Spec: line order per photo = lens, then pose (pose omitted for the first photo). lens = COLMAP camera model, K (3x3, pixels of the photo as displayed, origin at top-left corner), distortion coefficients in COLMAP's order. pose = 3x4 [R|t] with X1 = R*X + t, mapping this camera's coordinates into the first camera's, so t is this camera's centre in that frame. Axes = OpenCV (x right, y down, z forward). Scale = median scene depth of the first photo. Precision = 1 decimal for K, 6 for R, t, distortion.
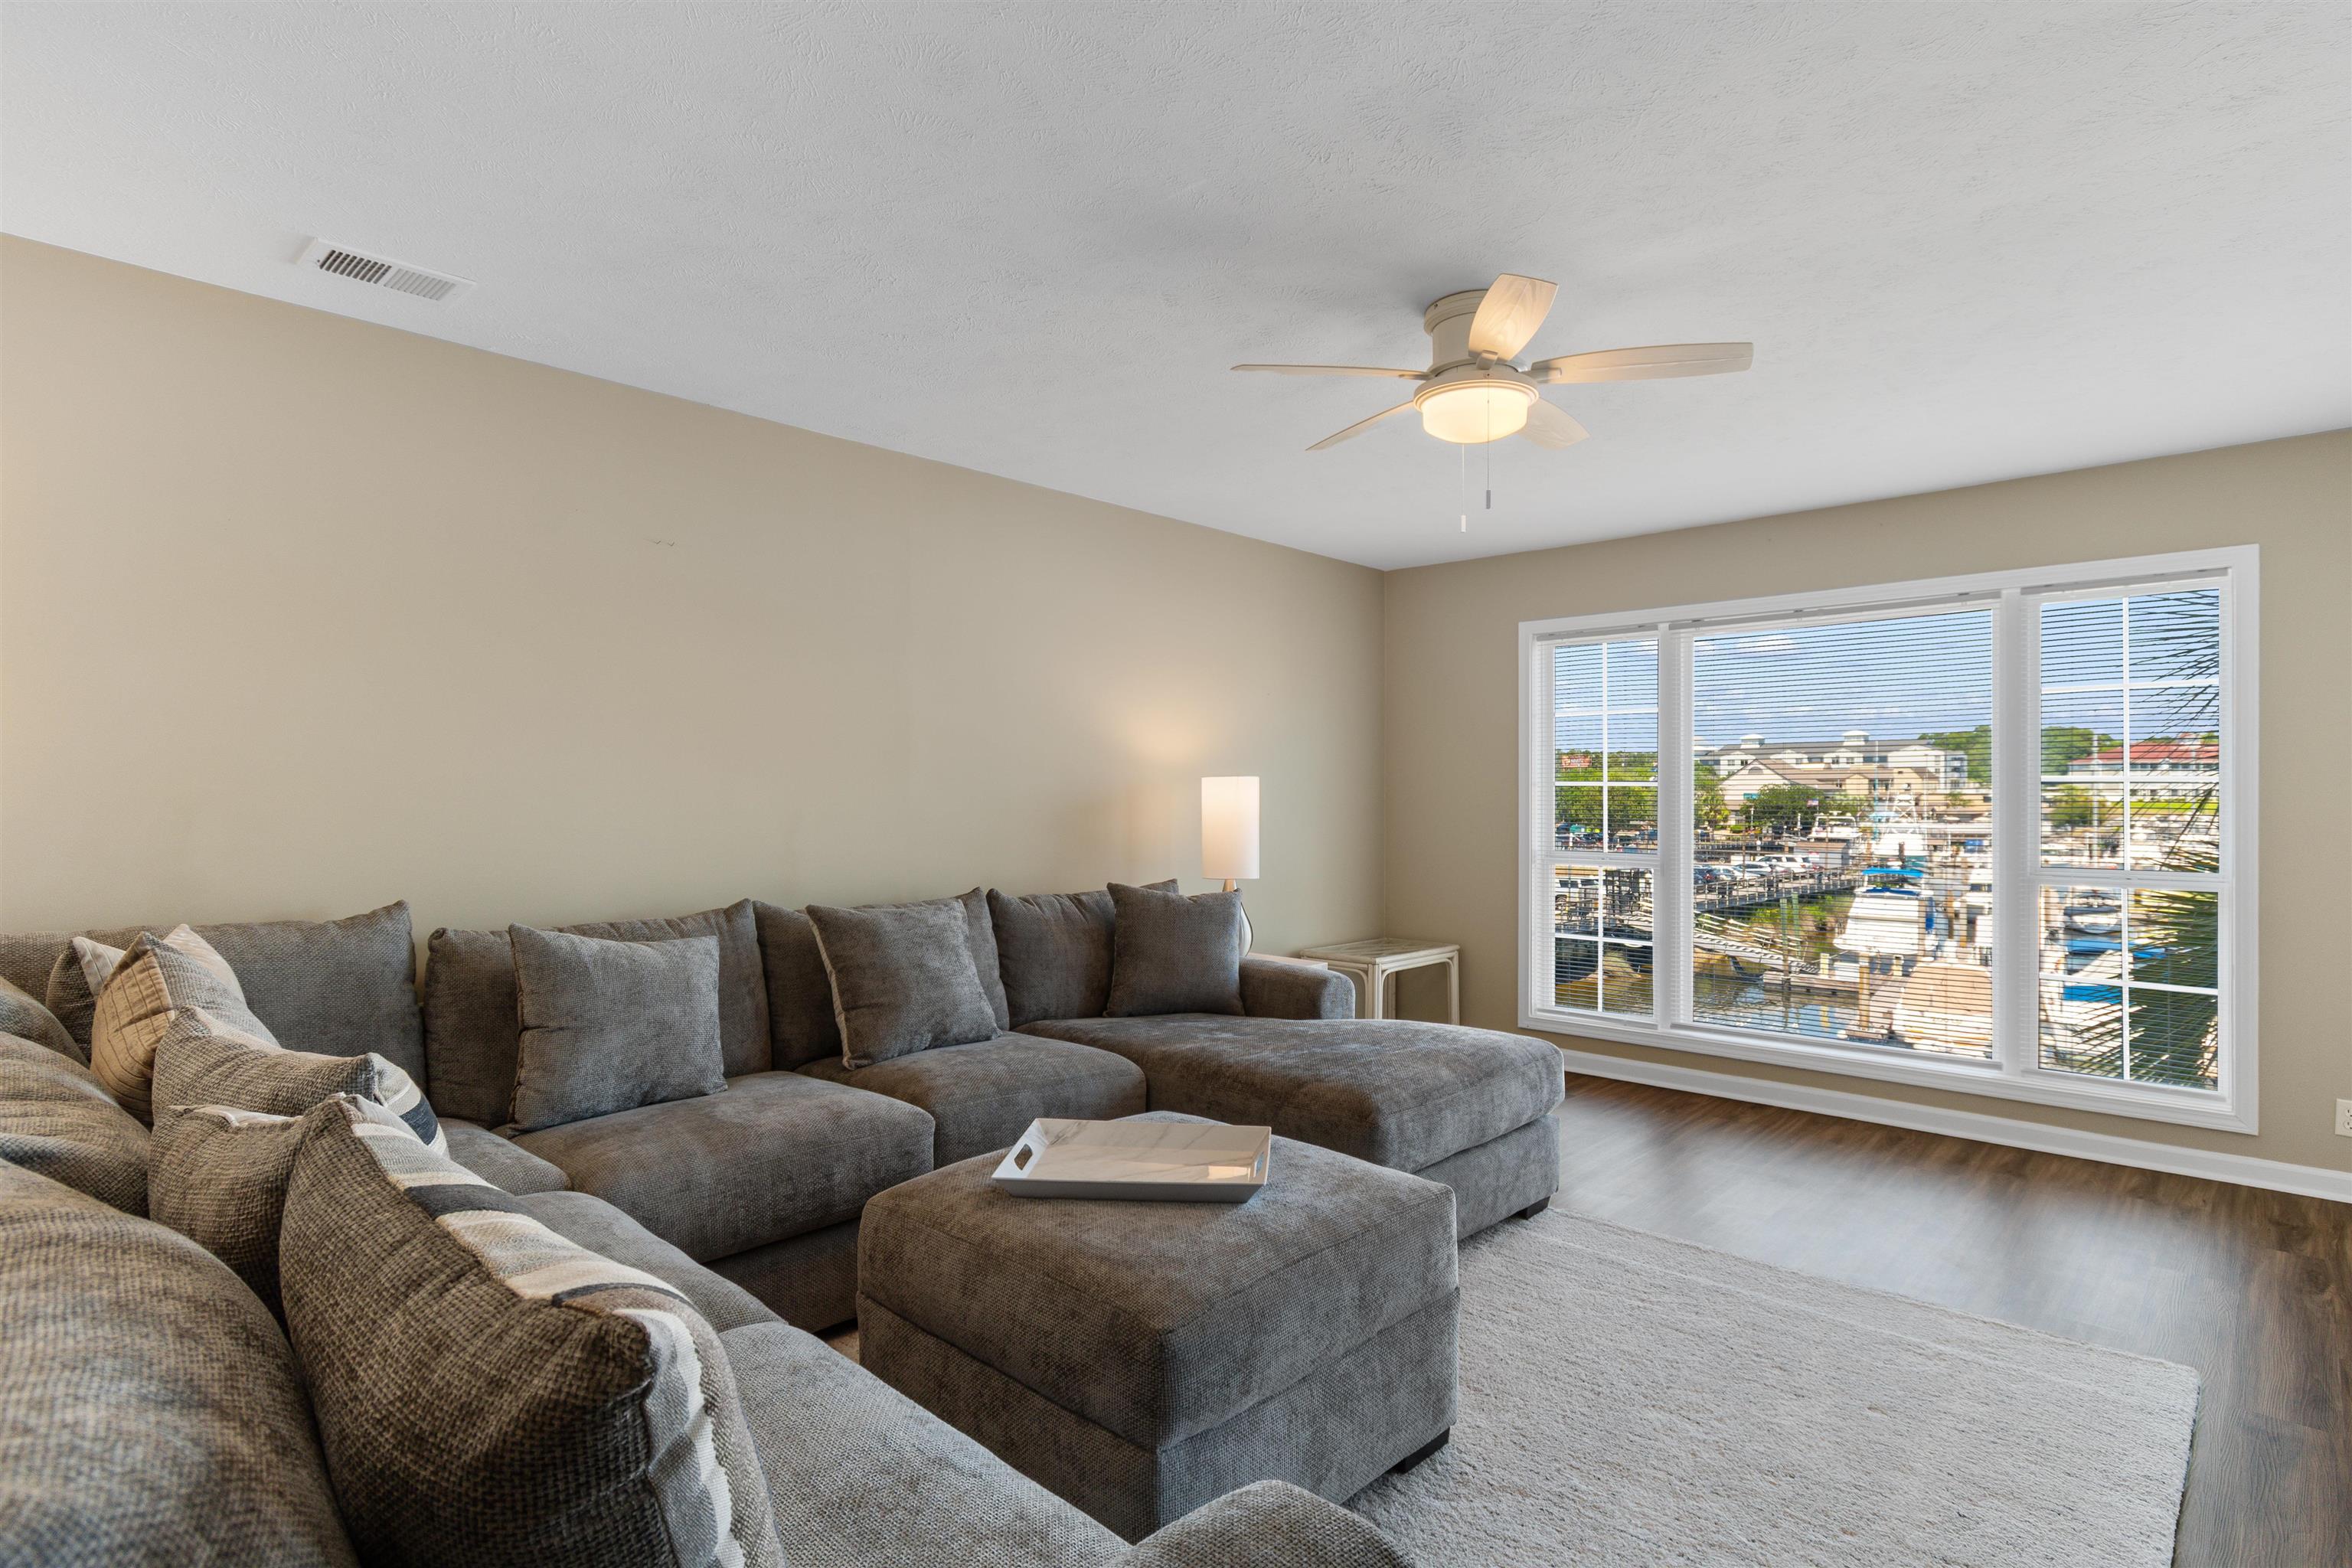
lens RADIAL K [[1162.5, 0, 1181.5], [0, 1162.5, 794.5], [0, 0, 1]] dist [-0.003953, -0.002060]
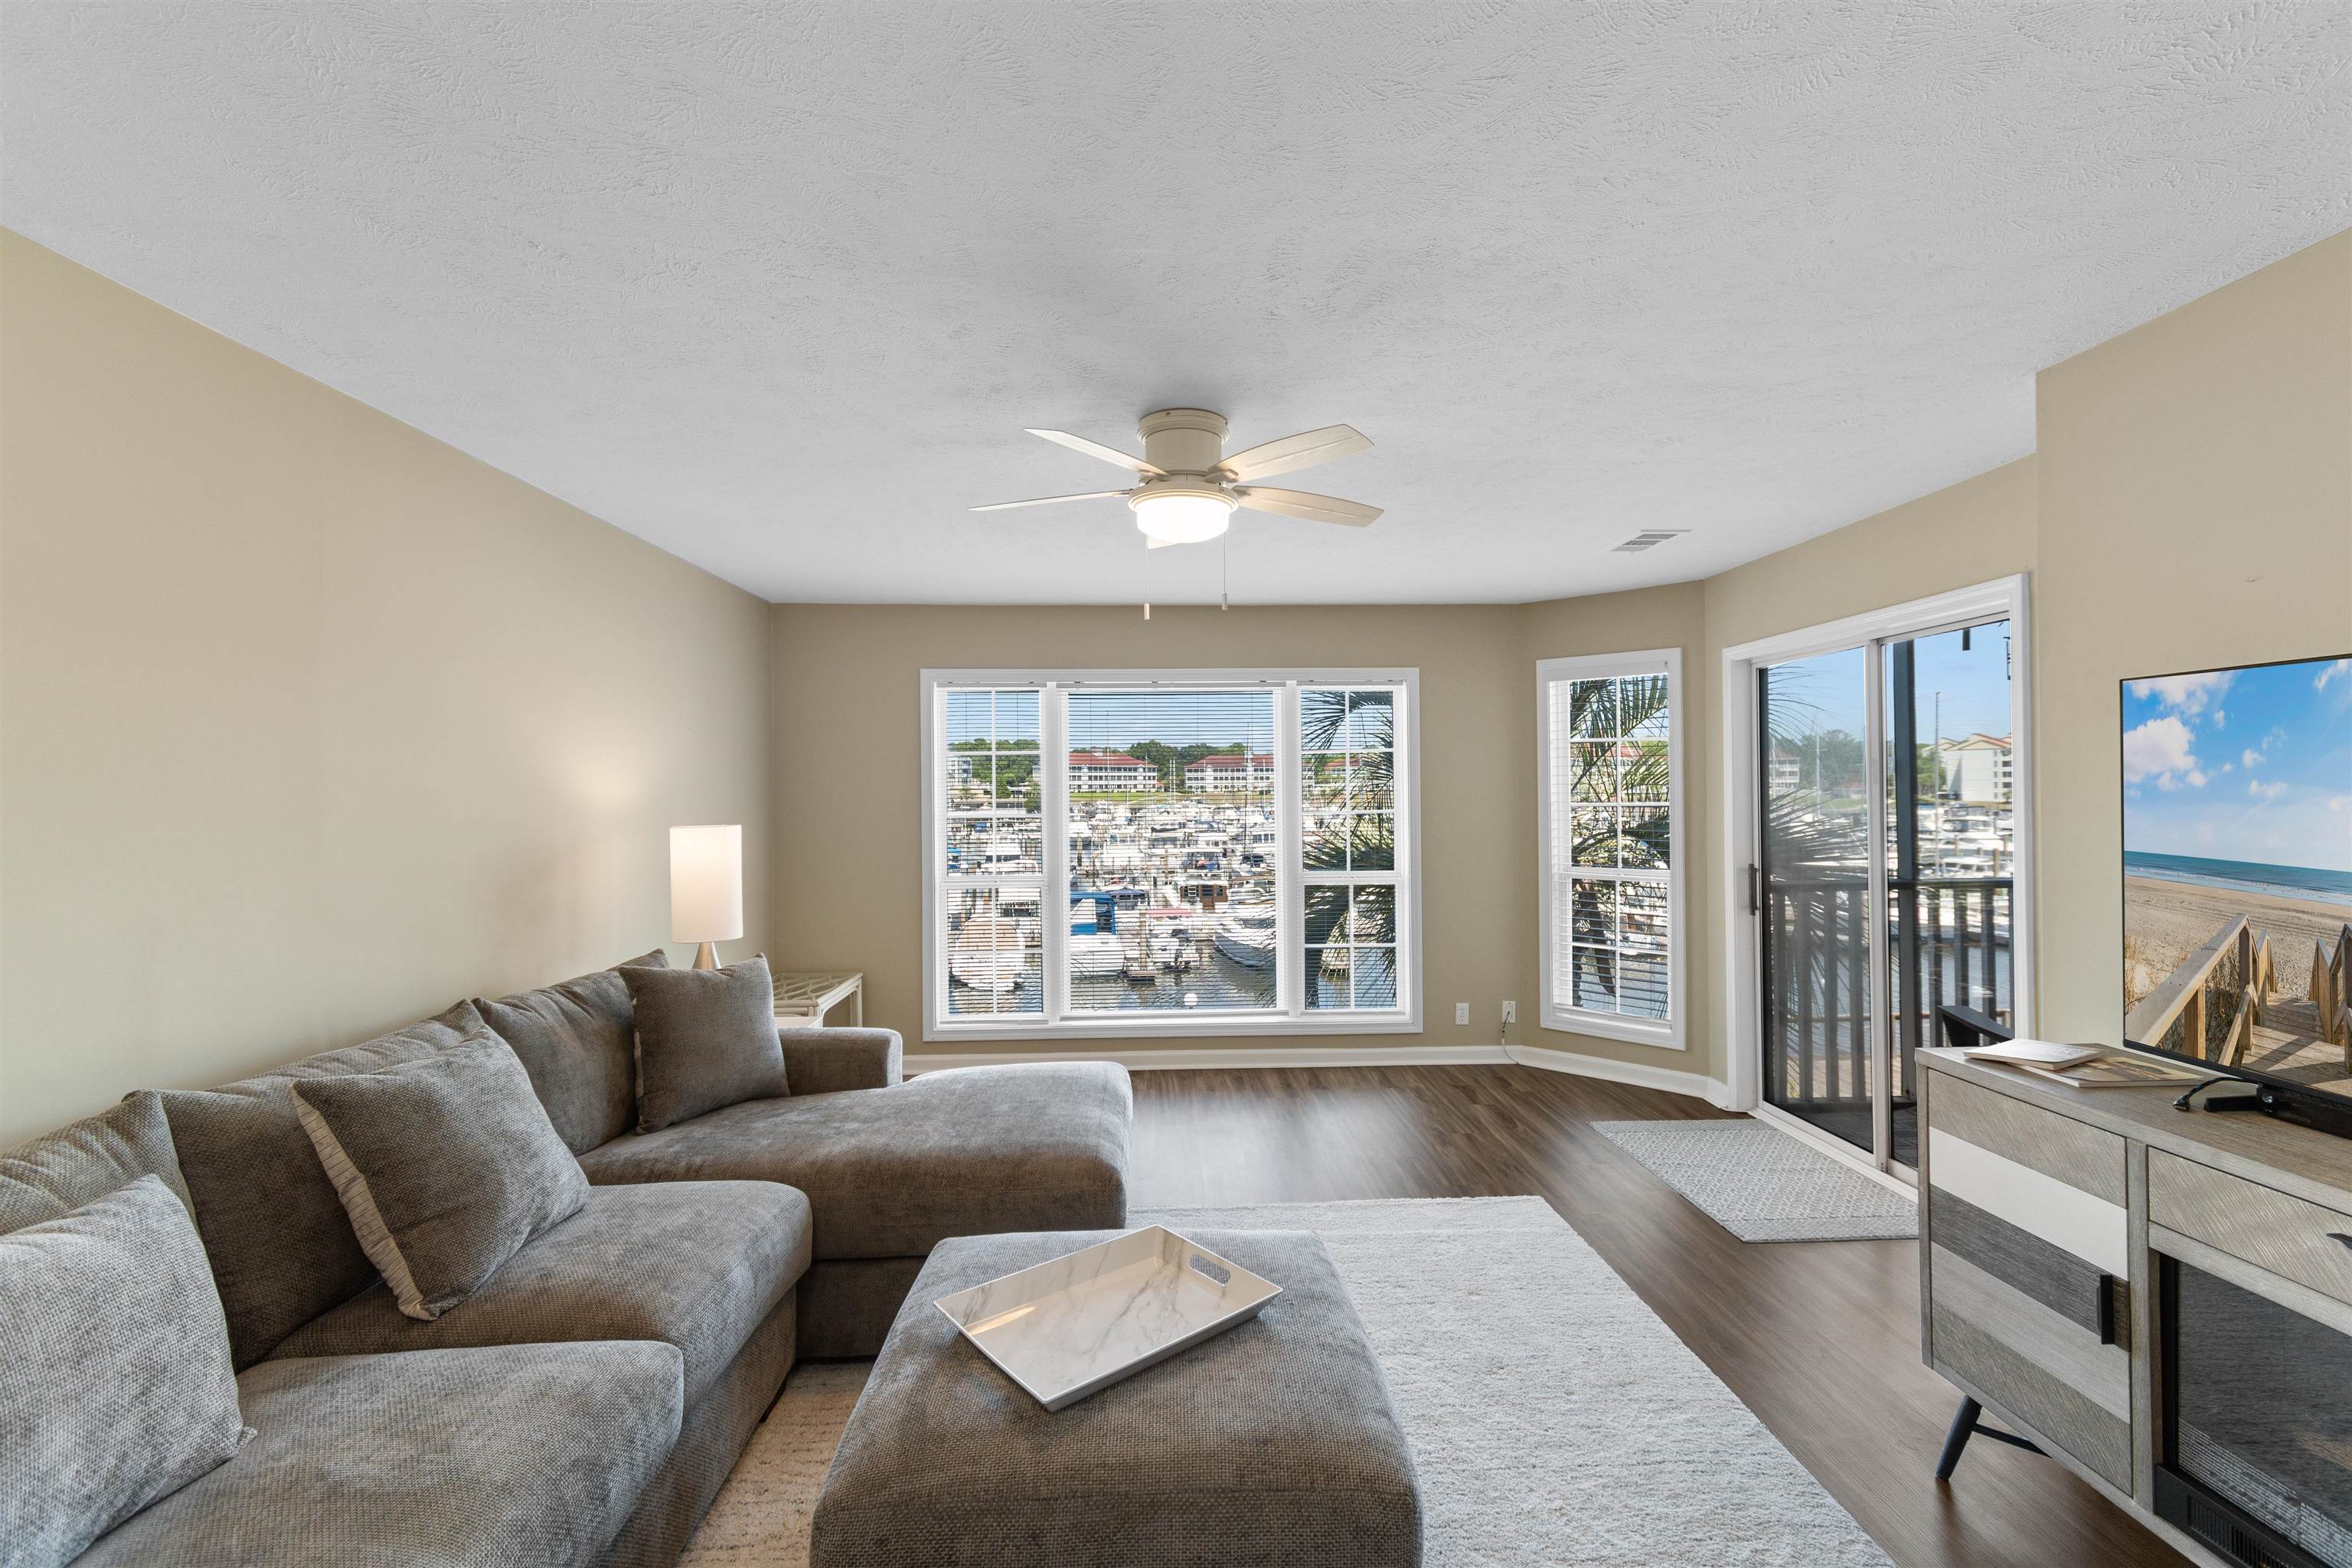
lens RADIAL K [[1021.4, 0, 1185.9], [0, 1021.4, 771.0], [0, 0, 1]] dist [-0.012491, 0.000727]
pose [[0.704122, 0.003731, 0.710069, -0.381852], [0.011130, 0.999805, -0.016290, -0.060643], [-0.709992, 0.019373, 0.703943, 0.274760]]
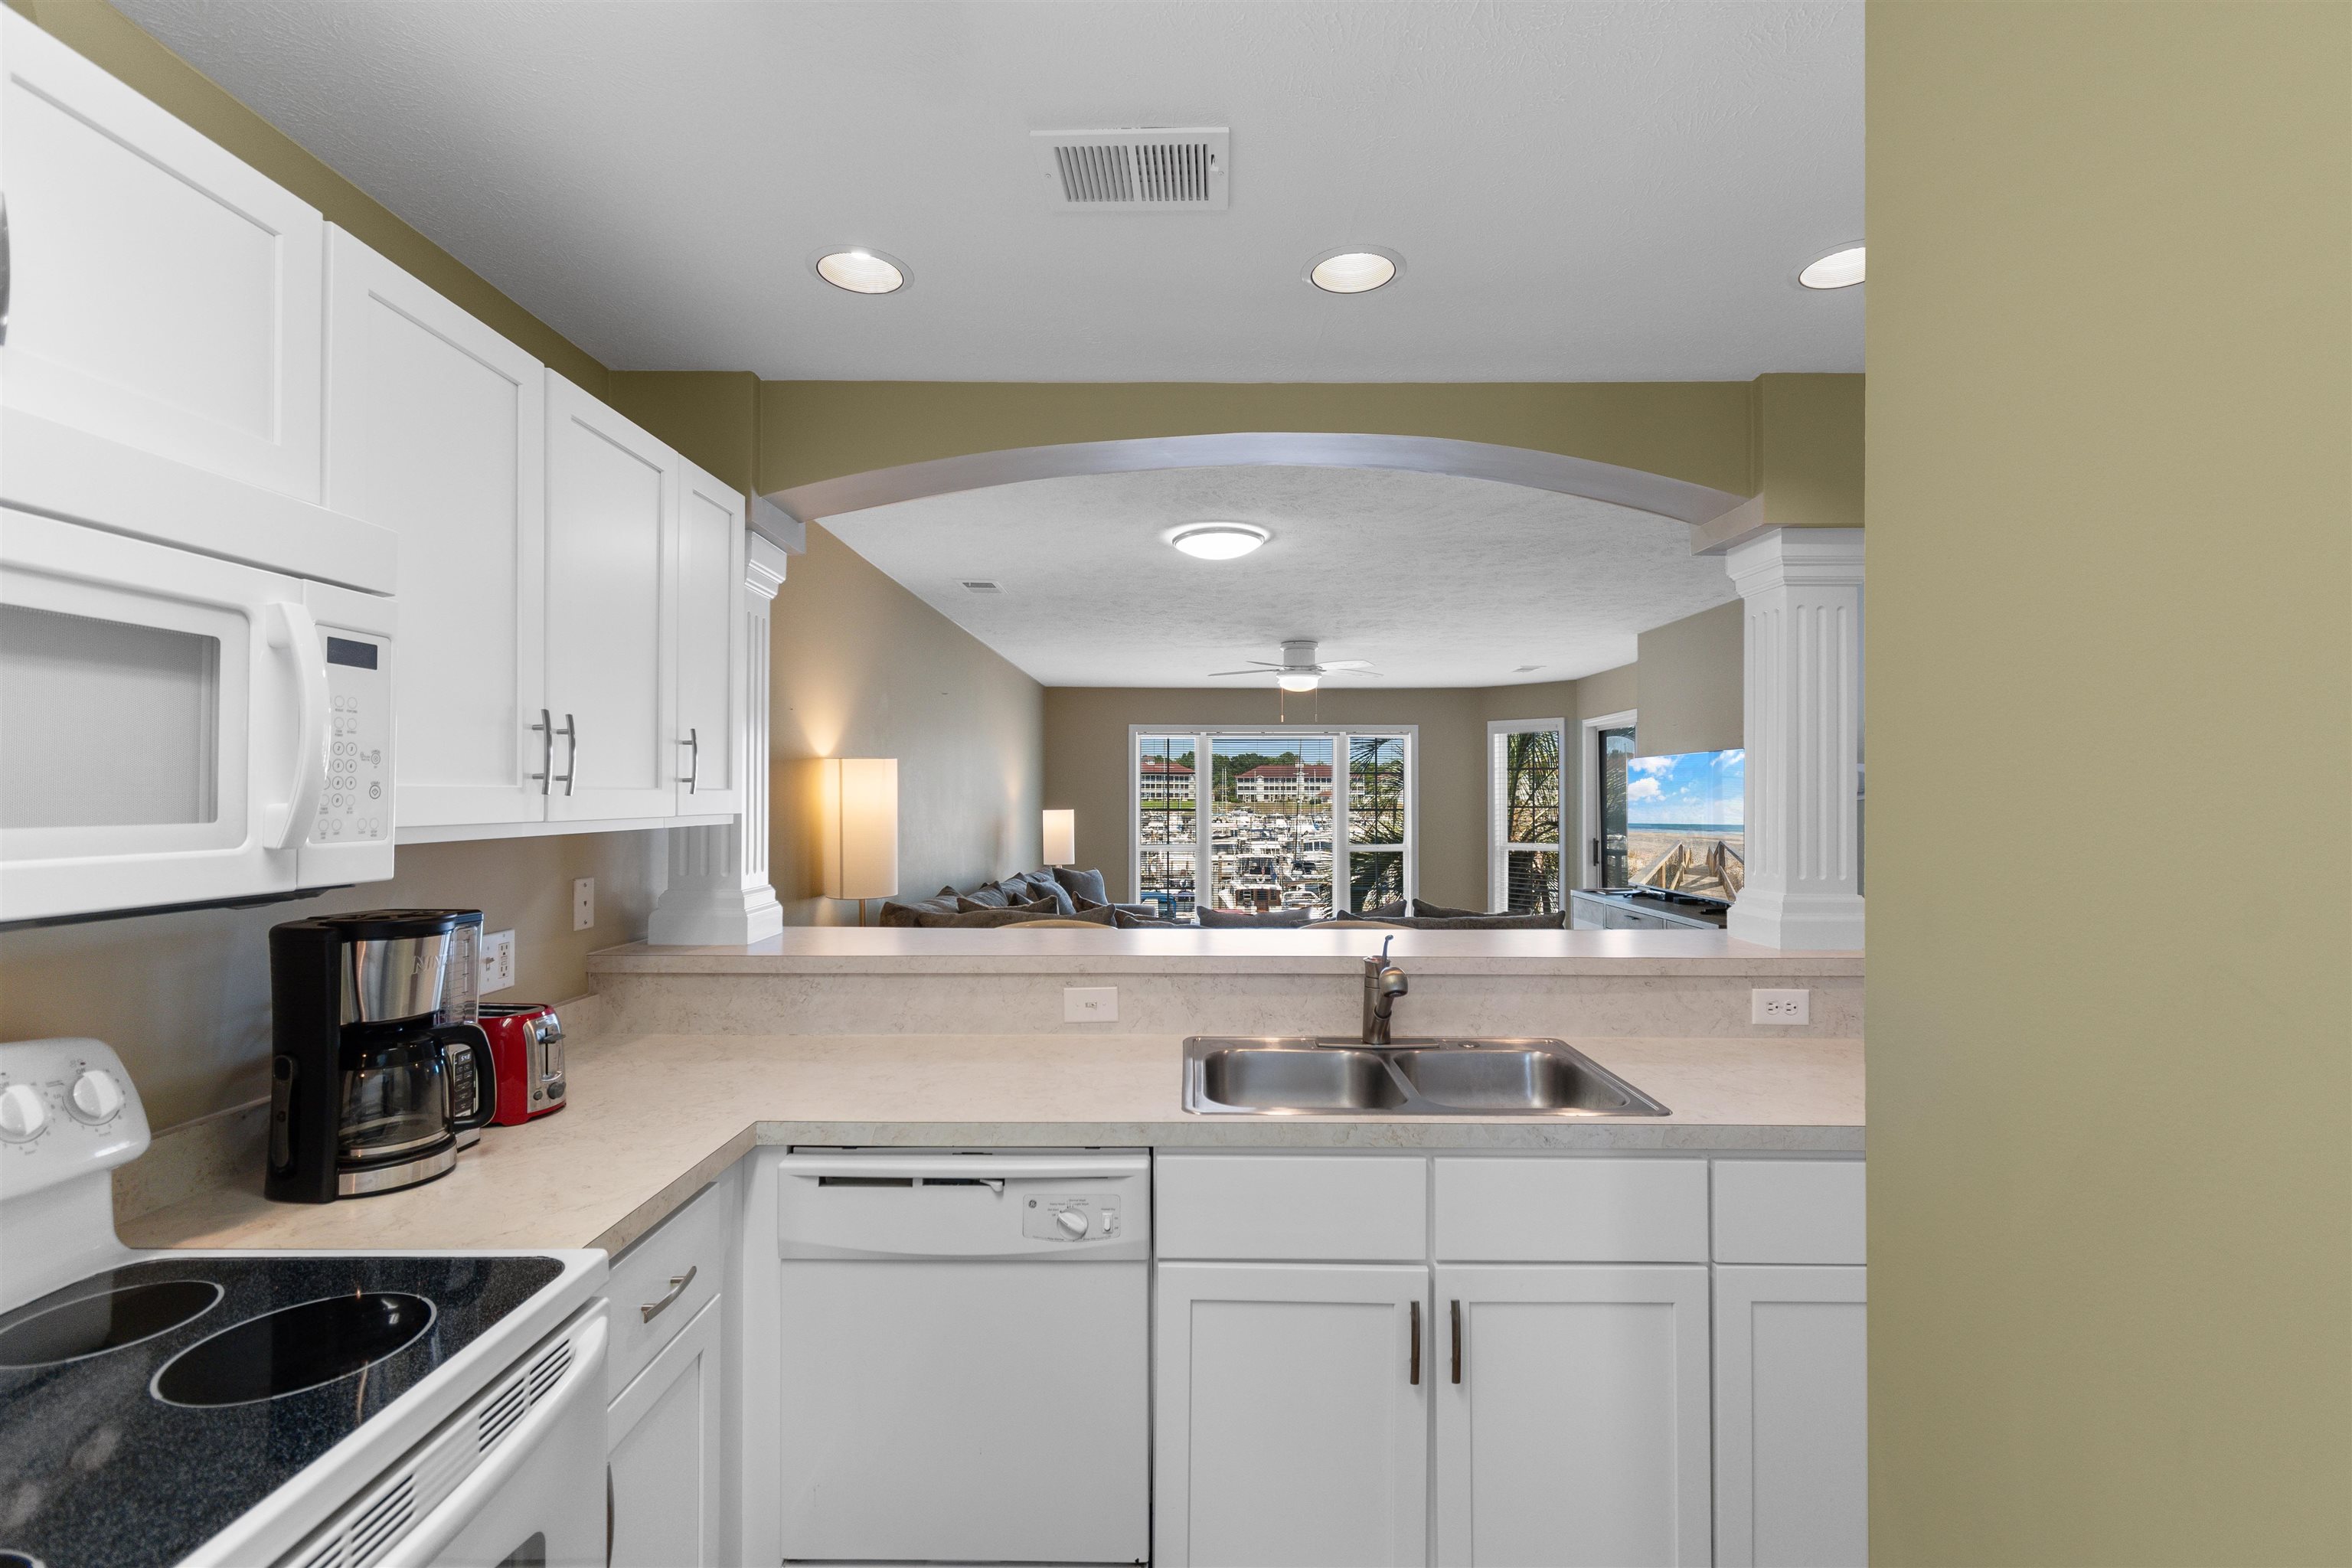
lens RADIAL K [[1021.4, 0, 1193.4], [0, 1021.4, 771.1], [0, 0, 1]] dist [-0.012491, 0.000727]
pose [[0.732789, 0.013377, 0.680324, -1.347191], [0.005409, 0.999661, -0.025482, -0.056042], [-0.680434, 0.022353, 0.732468, -0.497022]]
